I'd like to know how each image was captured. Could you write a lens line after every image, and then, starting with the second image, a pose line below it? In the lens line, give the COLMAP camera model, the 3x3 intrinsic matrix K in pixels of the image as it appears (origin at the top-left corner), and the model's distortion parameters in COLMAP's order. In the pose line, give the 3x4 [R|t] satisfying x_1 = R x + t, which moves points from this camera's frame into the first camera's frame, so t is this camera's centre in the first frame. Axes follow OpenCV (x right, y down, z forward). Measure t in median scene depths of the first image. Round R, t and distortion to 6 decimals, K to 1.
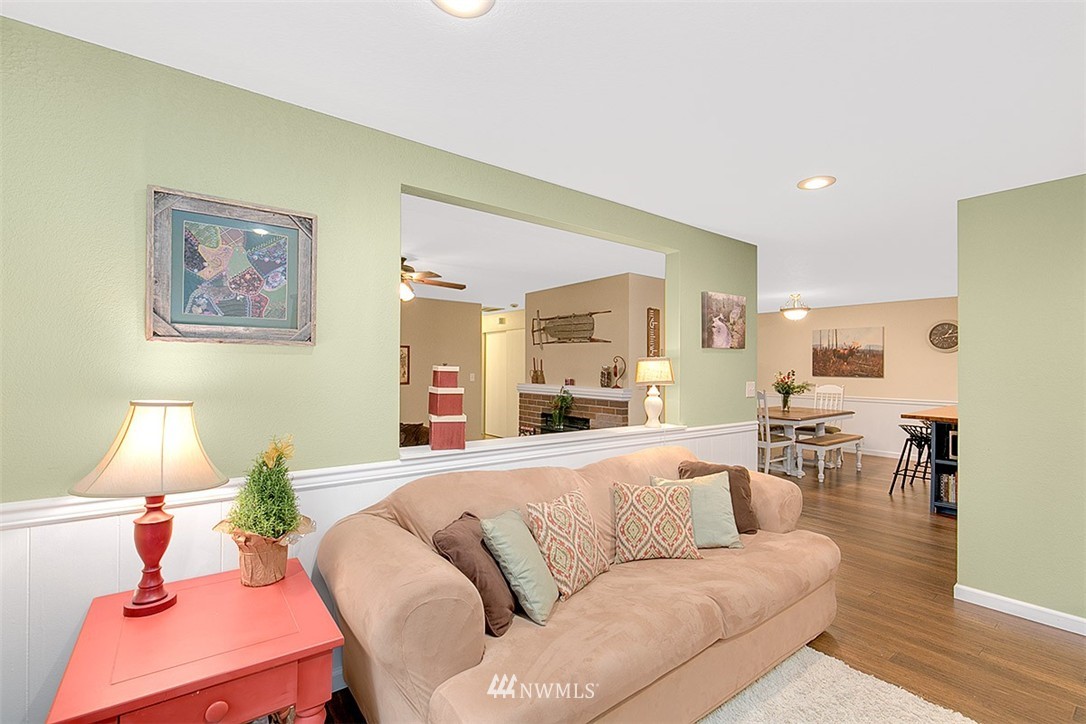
lens RADIAL K [[518.0, 0, 549.5], [0, 518.0, 365.2], [0, 0, 1]] dist [0.004737, 0.000630]
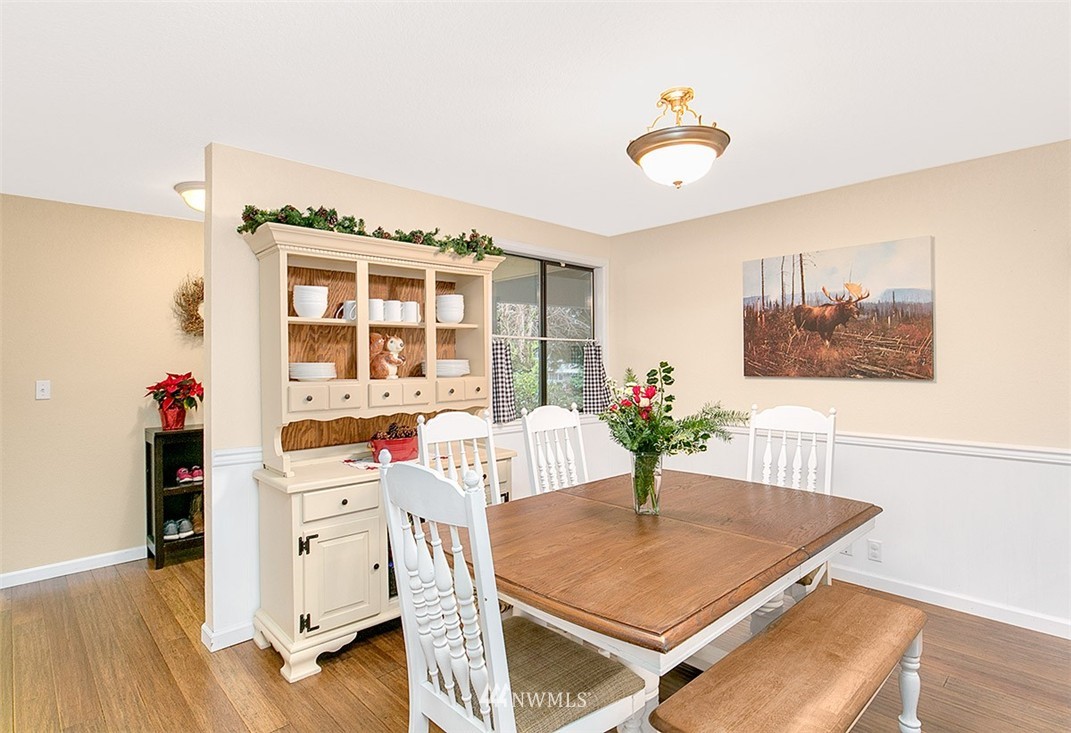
lens RADIAL K [[559.4, 0, 532.8], [0, 559.4, 358.8], [0, 0, 1]] dist [-0.000695, -0.000731]
pose [[0.995502, -0.013086, 0.093837, 0.370120], [0.013358, 0.999908, -0.002266, 0.007279], [-0.093799, 0.003510, 0.995585, 0.713335]]
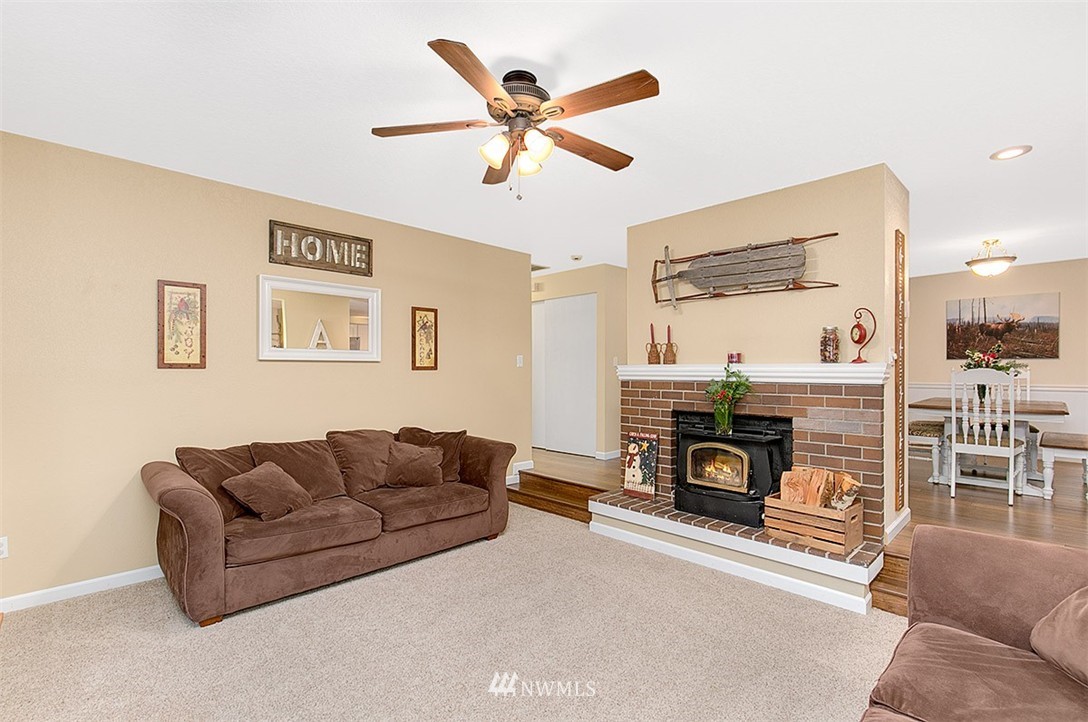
lens RADIAL K [[519.0, 0, 553.1], [0, 519.0, 359.1], [0, 0, 1]] dist [0.004737, 0.000630]
pose [[0.990930, -0.003385, 0.134340, -0.226780], [0.005810, 0.999827, -0.017659, 0.037933], [-0.134257, 0.018280, 0.990778, 0.368640]]
